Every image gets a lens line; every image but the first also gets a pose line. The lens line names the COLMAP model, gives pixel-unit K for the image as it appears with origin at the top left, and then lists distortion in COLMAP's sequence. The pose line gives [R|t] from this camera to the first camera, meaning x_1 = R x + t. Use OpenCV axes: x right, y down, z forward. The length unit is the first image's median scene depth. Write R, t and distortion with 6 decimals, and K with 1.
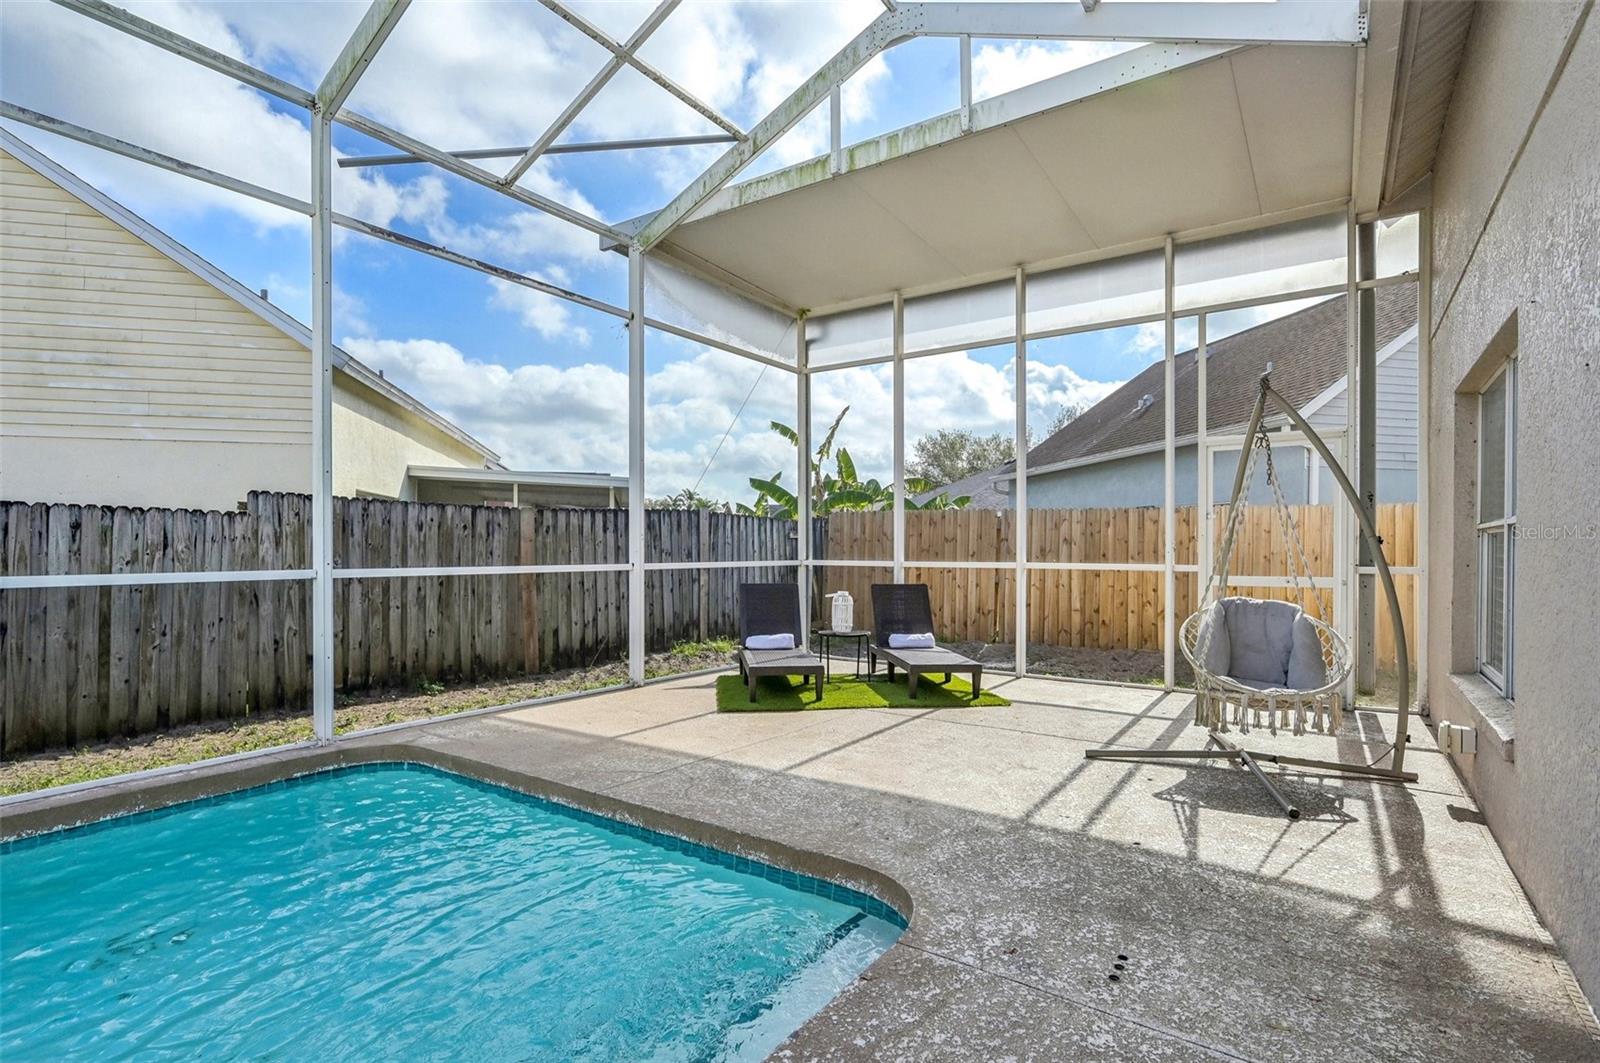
lens RADIAL K [[772.7, 0, 808.5], [0, 772.7, 555.0], [0, 0, 1]] dist [0.002715, -0.000191]
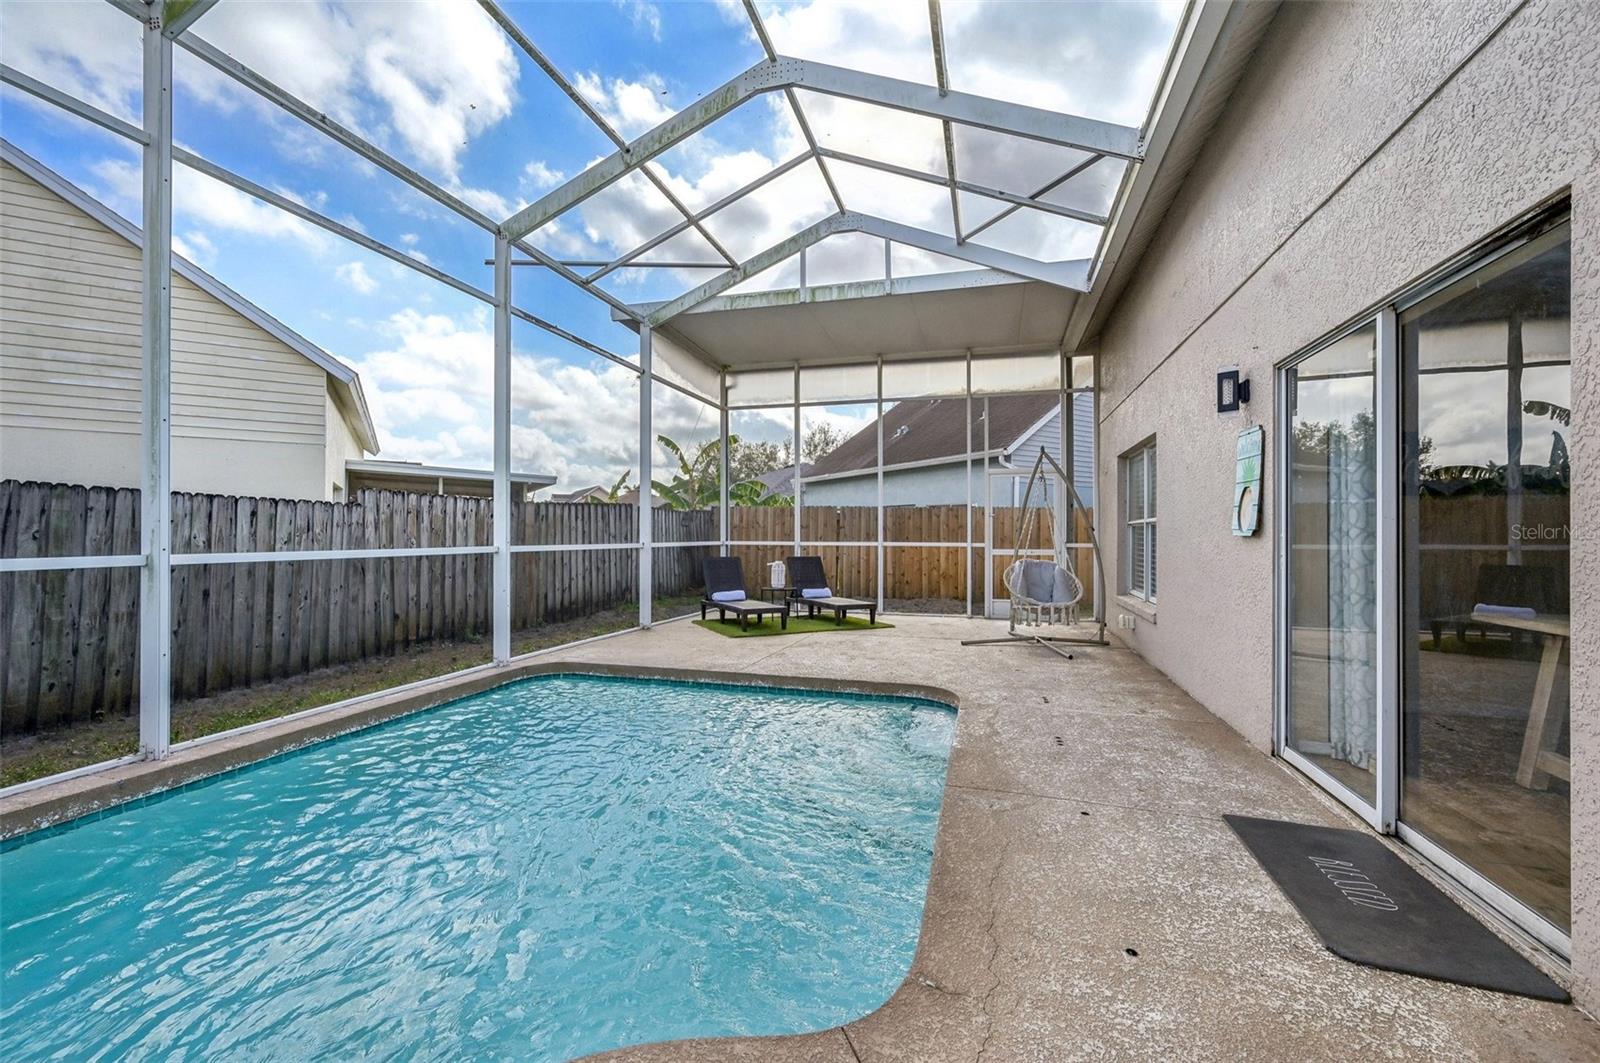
lens RADIAL K [[659.9, 0, 801.2], [0, 659.9, 531.5], [0, 0, 1]] dist [0.002262, -0.000555]
pose [[0.949791, 0.002979, 0.312870, -0.349510], [0.000705, 0.999932, -0.011660, 0.004197], [-0.312884, 0.011295, 0.949724, -0.270266]]
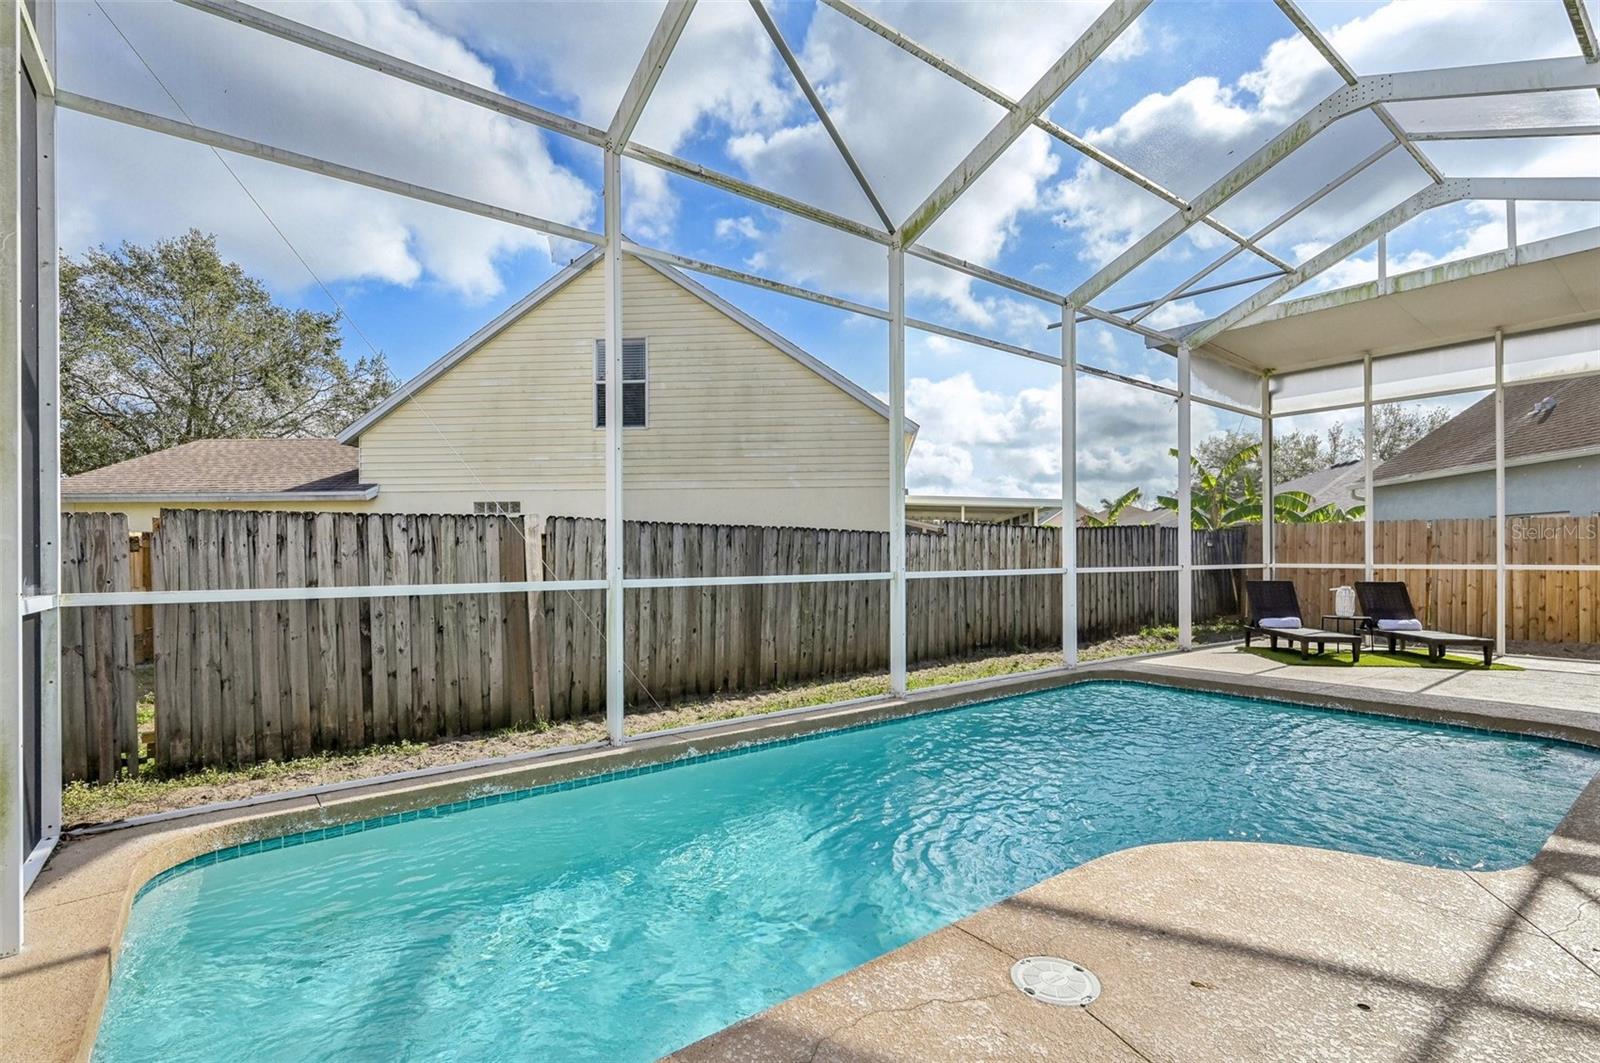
lens RADIAL K [[749.1, 0, 818.2], [0, 749.1, 559.2], [0, 0, 1]] dist [0.002914, 0.000648]
pose [[0.954752, -0.003823, -0.297378, -0.484748], [0.002688, 0.999987, -0.004226, 0.003160], [0.297390, 0.003235, 0.954751, -0.568557]]
